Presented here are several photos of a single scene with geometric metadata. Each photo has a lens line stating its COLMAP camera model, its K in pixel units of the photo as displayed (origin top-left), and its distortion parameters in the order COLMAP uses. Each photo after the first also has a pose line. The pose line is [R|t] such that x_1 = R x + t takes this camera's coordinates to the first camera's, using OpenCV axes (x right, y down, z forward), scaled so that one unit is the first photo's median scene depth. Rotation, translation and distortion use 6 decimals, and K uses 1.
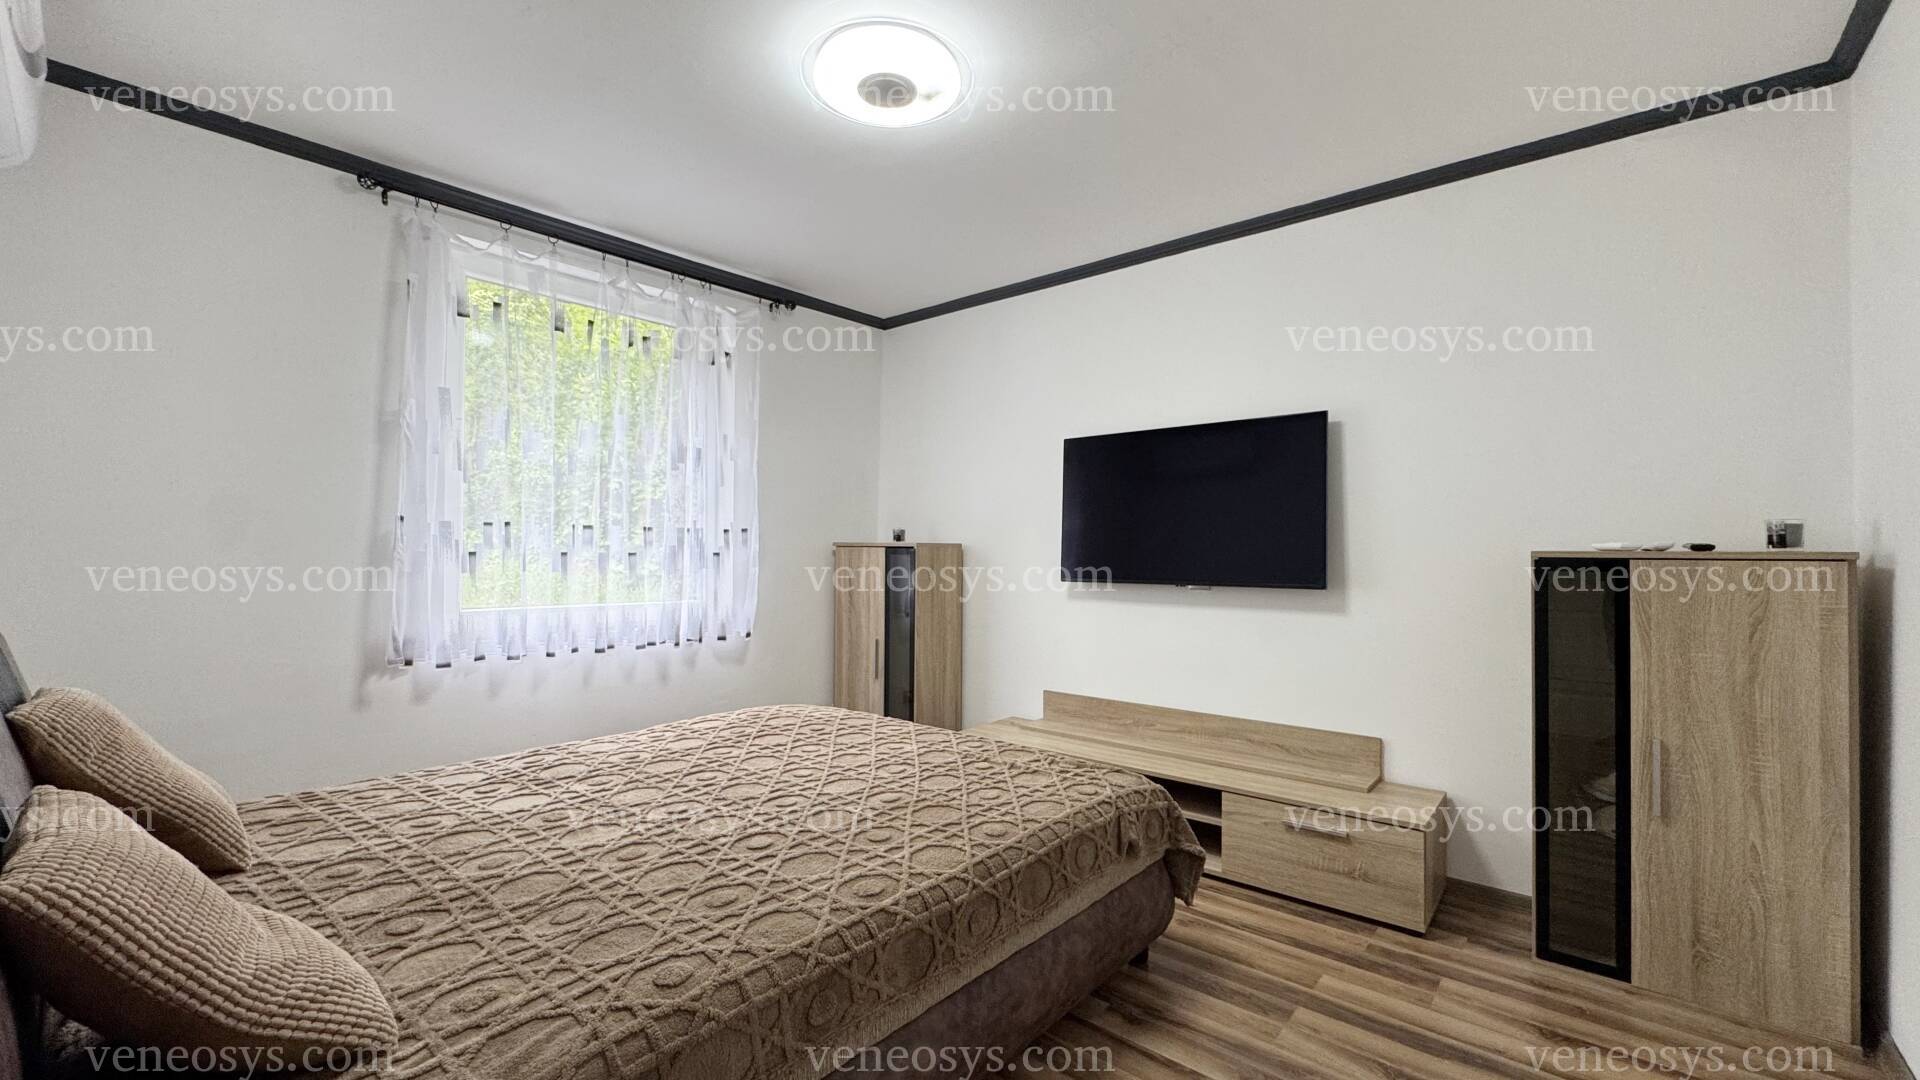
lens RADIAL K [[766.3, 0, 958.9], [0, 766.3, 547.8], [0, 0, 1]] dist [-0.001129, -0.000793]
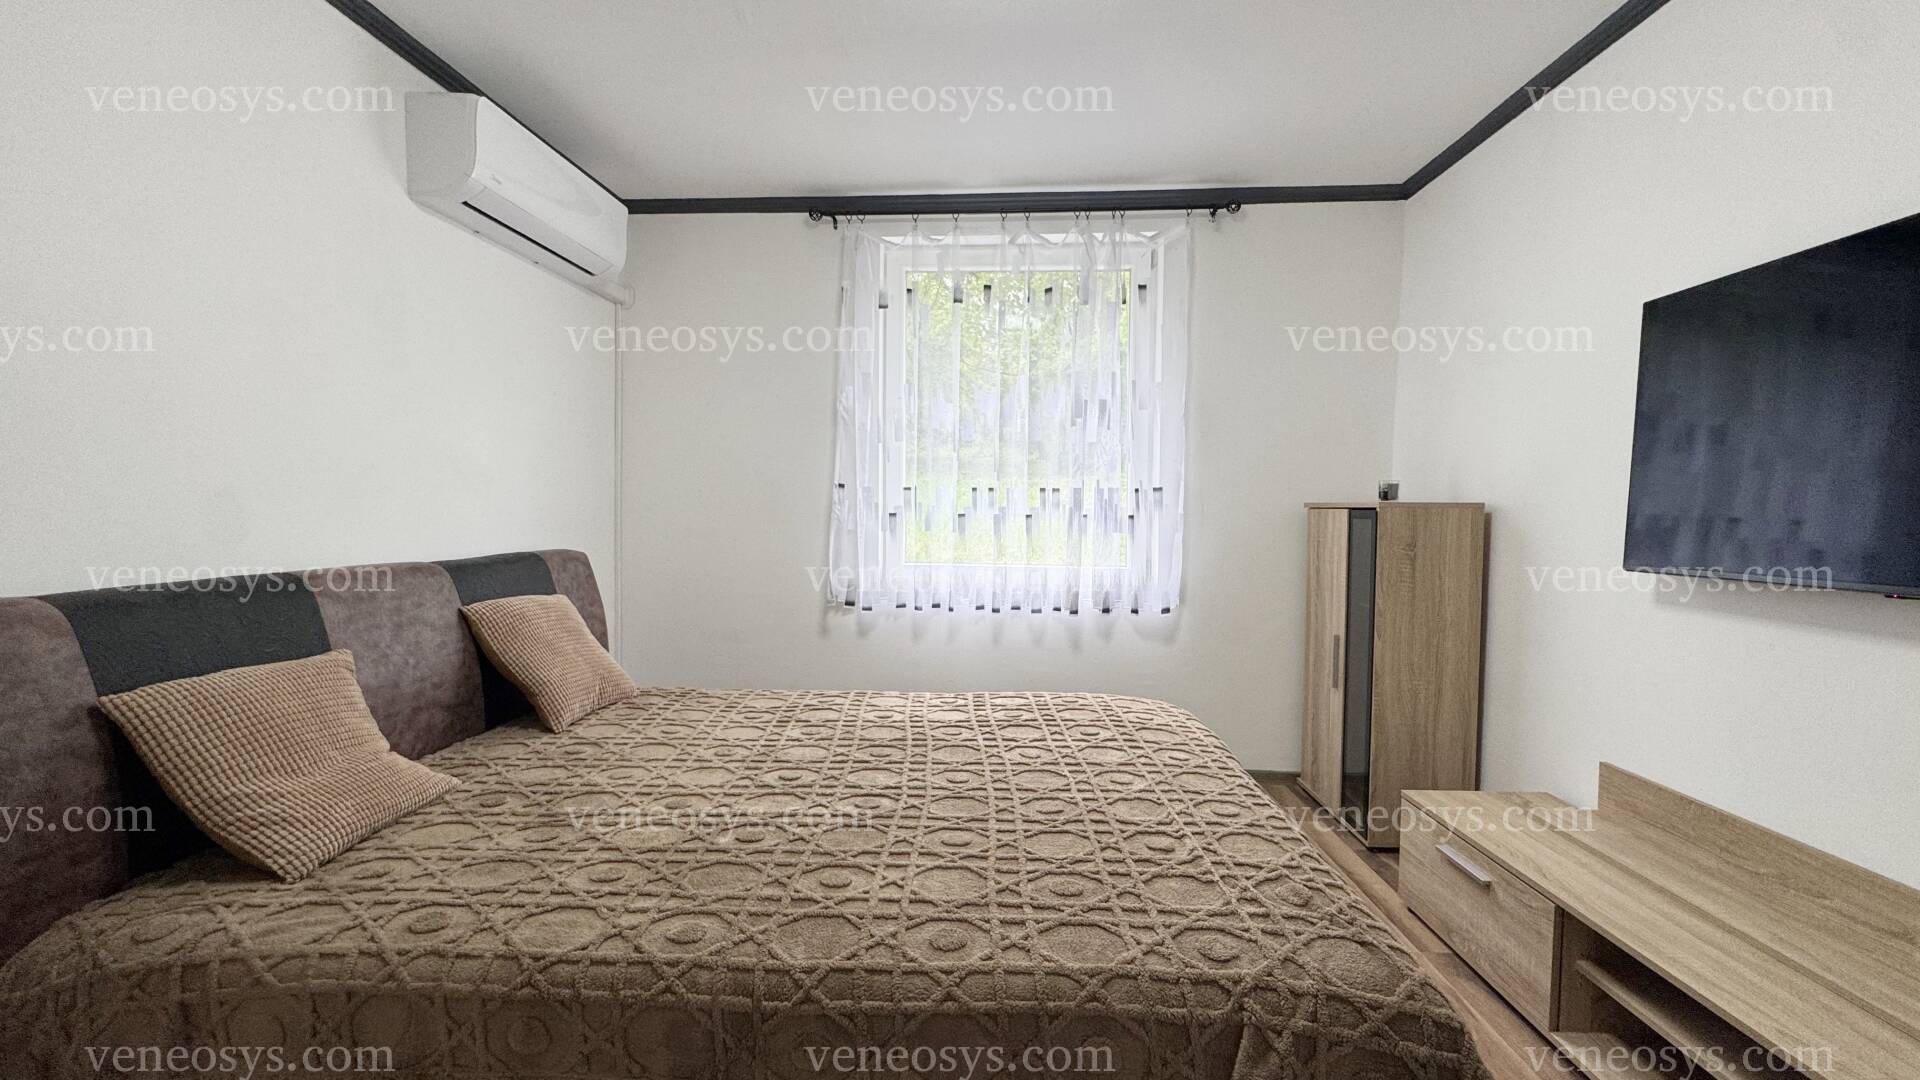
lens RADIAL K [[766.3, 0, 963.2], [0, 766.3, 543.9], [0, 0, 1]] dist [-0.001129, -0.000793]
pose [[0.613189, 0.032075, -0.789284, 0.308693], [-0.000863, 0.999202, 0.039935, 0.004859], [0.789935, -0.023806, 0.612728, 0.343698]]
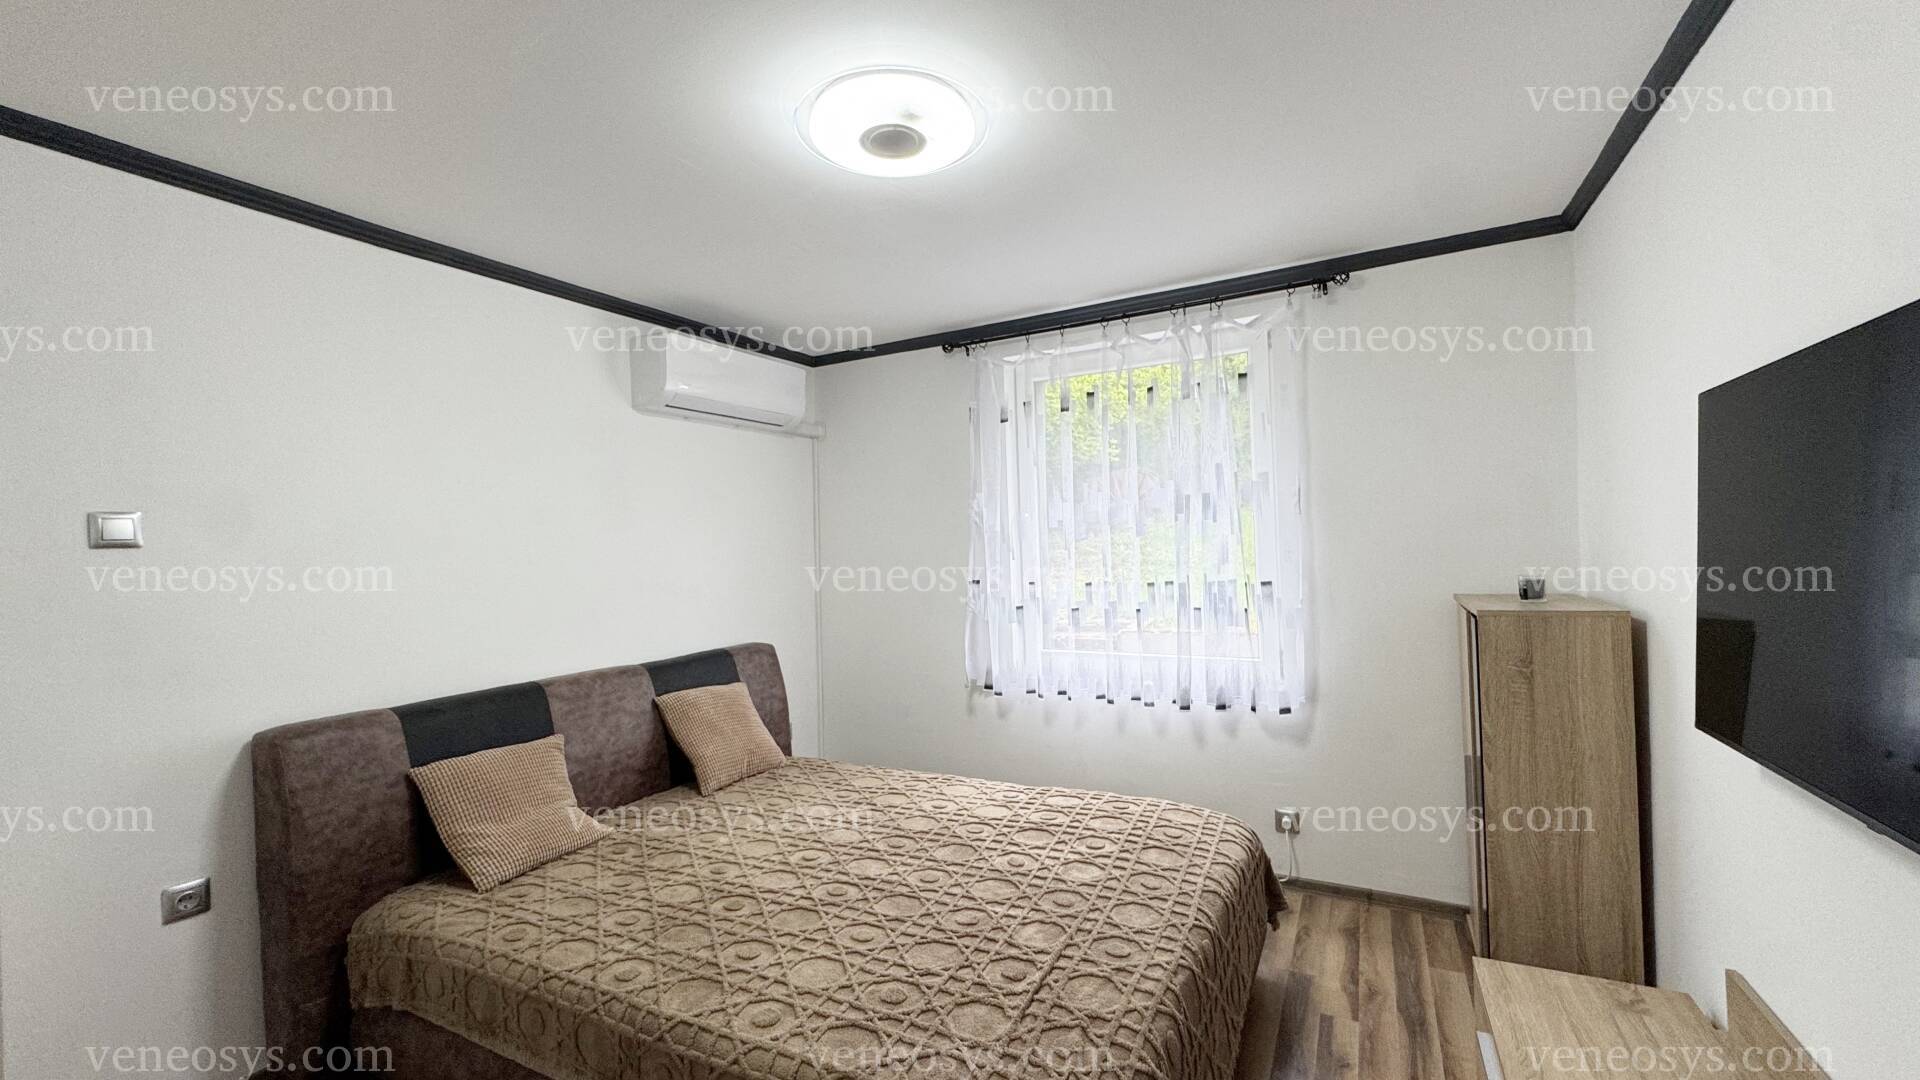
lens RADIAL K [[766.3, 0, 964.9], [0, 766.3, 548.7], [0, 0, 1]] dist [-0.001129, -0.000793]
pose [[0.221595, -0.013117, -0.975051, 0.520459], [0.037781, 0.999274, -0.004857, -0.078737], [0.974407, -0.035762, 0.221929, 0.579956]]
